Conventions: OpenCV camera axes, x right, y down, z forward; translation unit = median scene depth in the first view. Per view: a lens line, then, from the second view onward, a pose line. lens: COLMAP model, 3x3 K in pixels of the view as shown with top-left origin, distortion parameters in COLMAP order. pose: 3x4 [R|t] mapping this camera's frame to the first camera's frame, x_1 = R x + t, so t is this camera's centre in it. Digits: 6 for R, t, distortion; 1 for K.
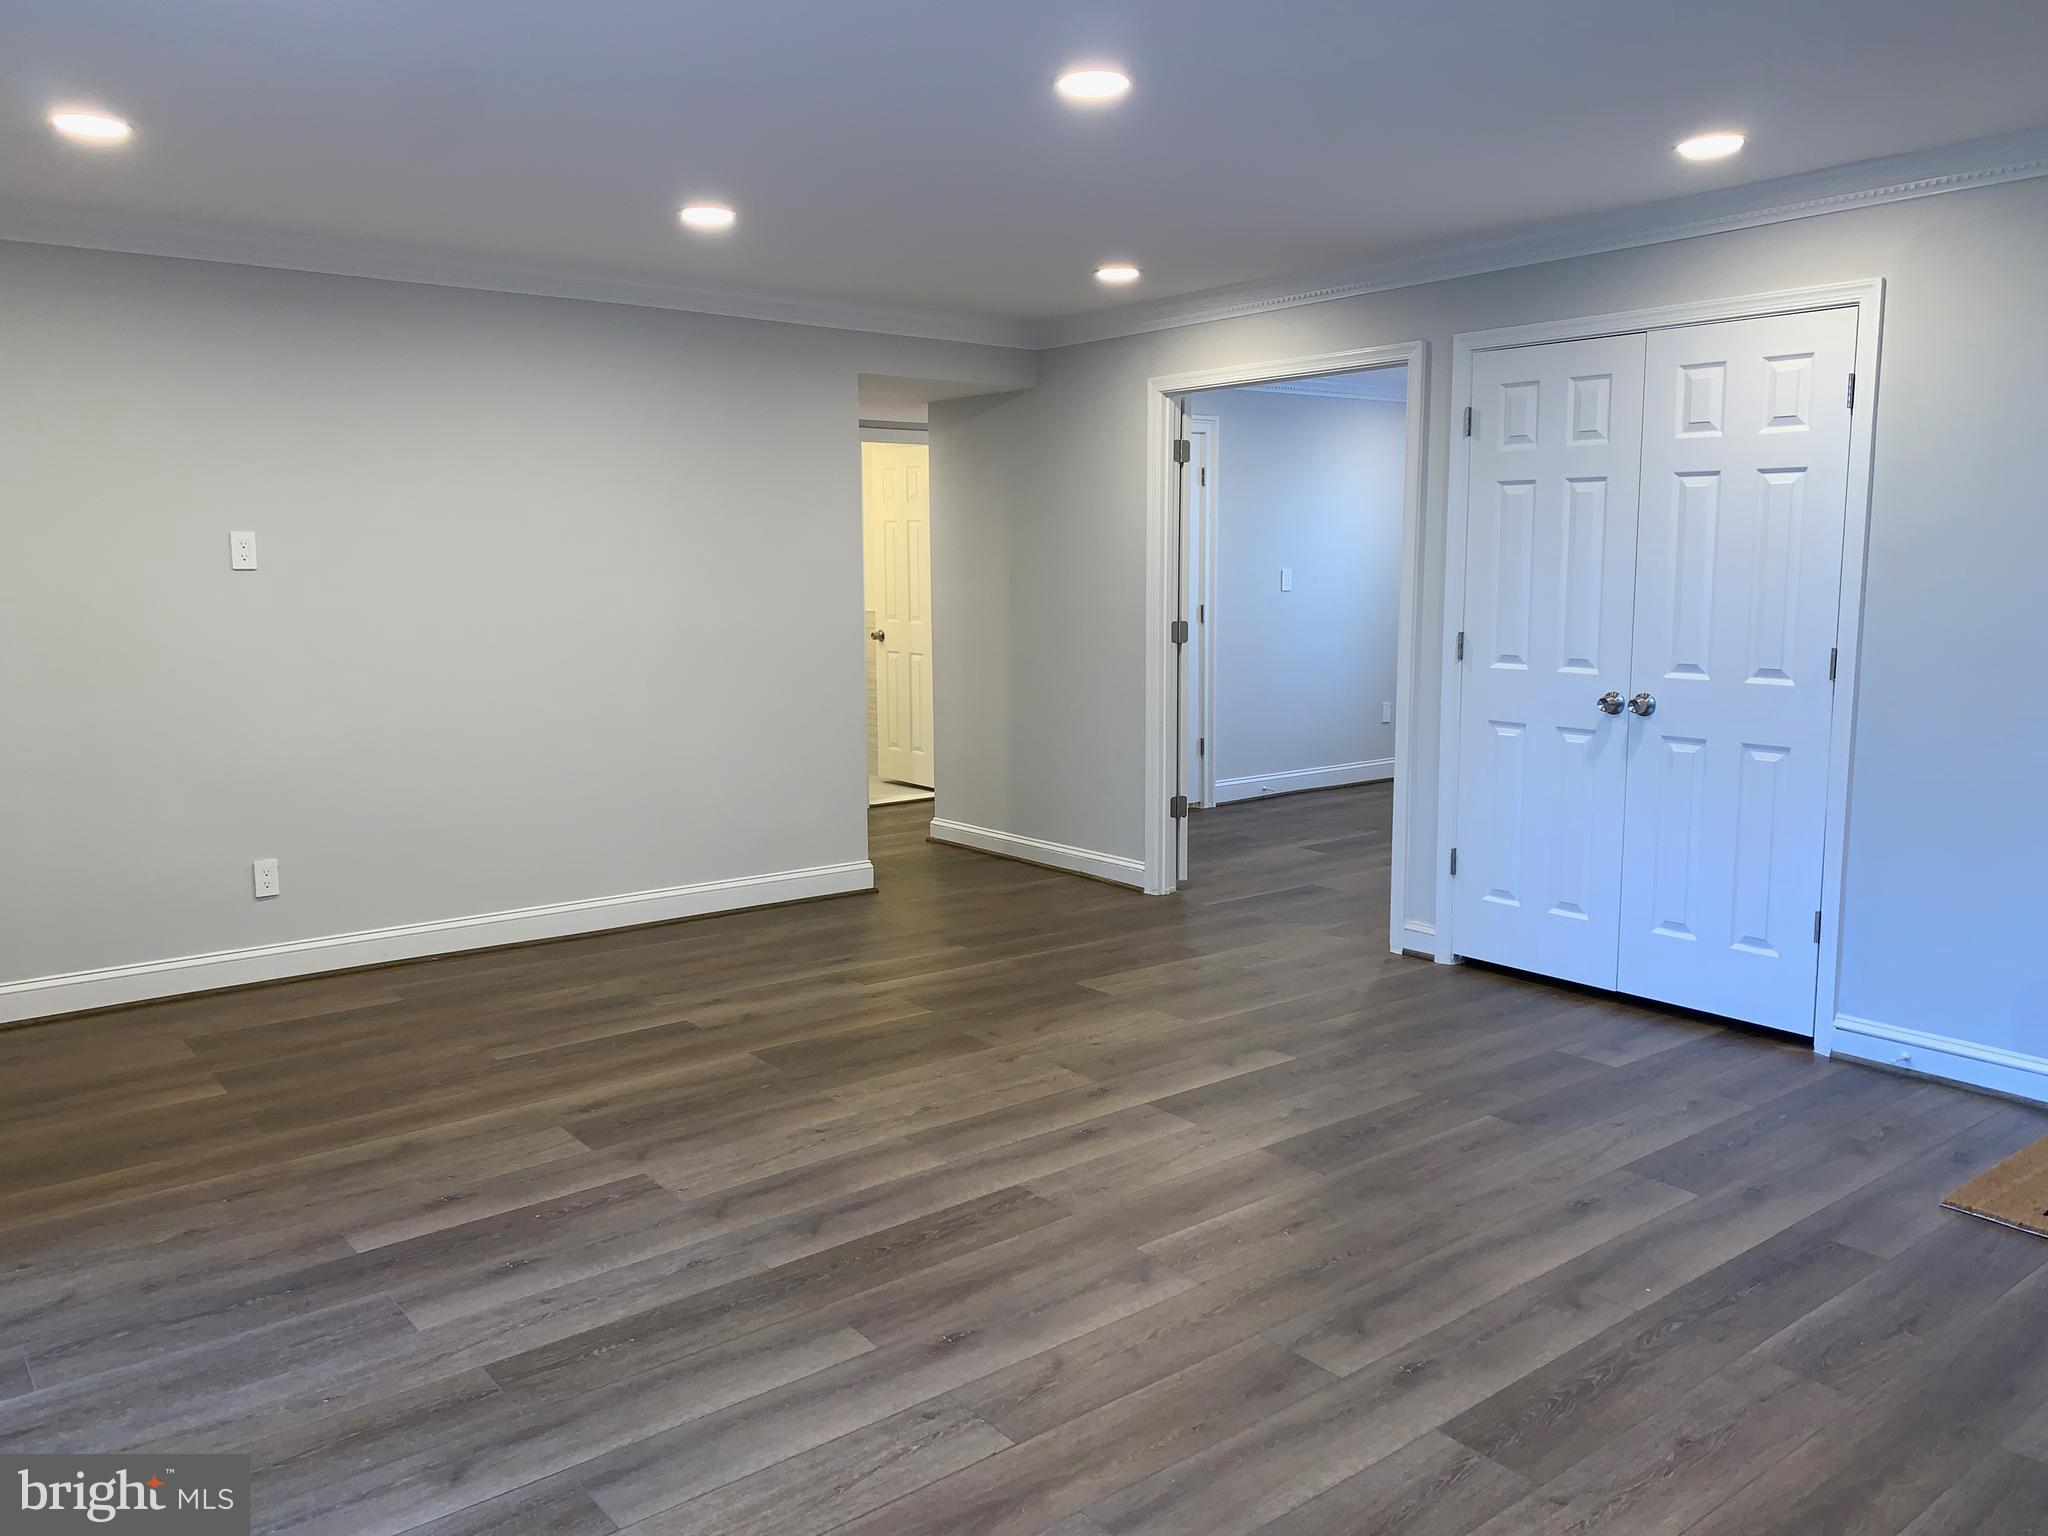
lens RADIAL K [[1569.7, 0, 1034.2], [0, 1569.7, 742.0], [0, 0, 1]] dist [0.058601, -0.048857]
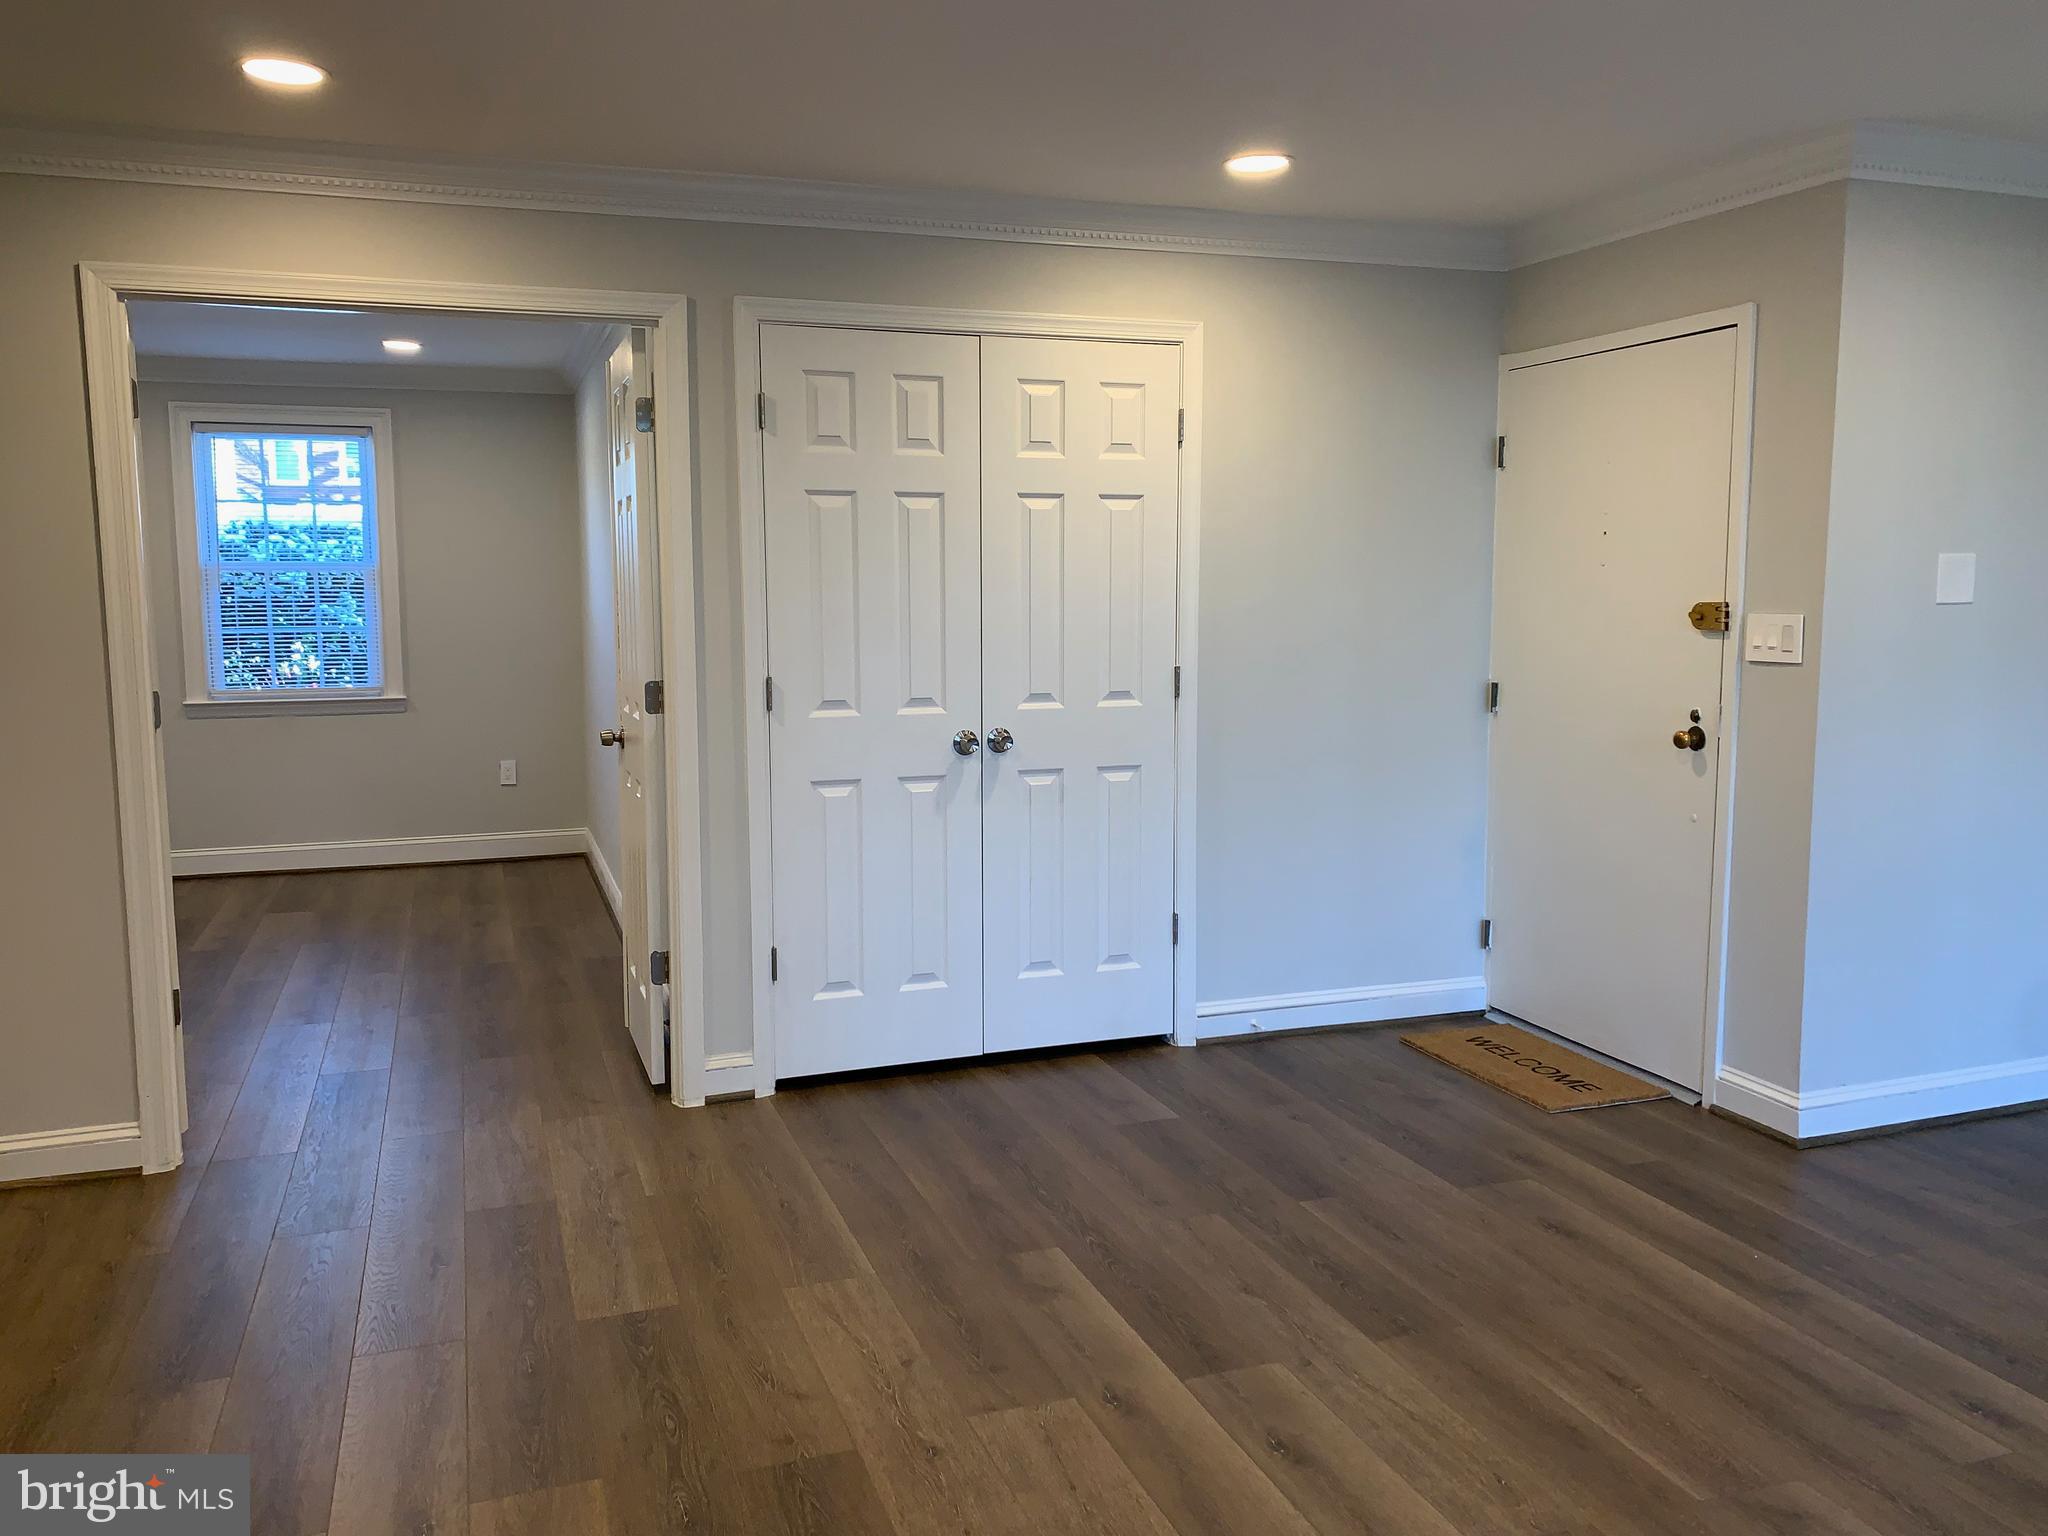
lens RADIAL K [[1569.7, 0, 1034.2], [0, 1569.7, 742.0], [0, 0, 1]] dist [0.058601, -0.048857]
pose [[0.322462, -0.102063, 0.941064, -0.506625], [0.113996, 0.991122, 0.068431, -0.088848], [-0.939693, 0.085211, 0.331234, 0.718860]]
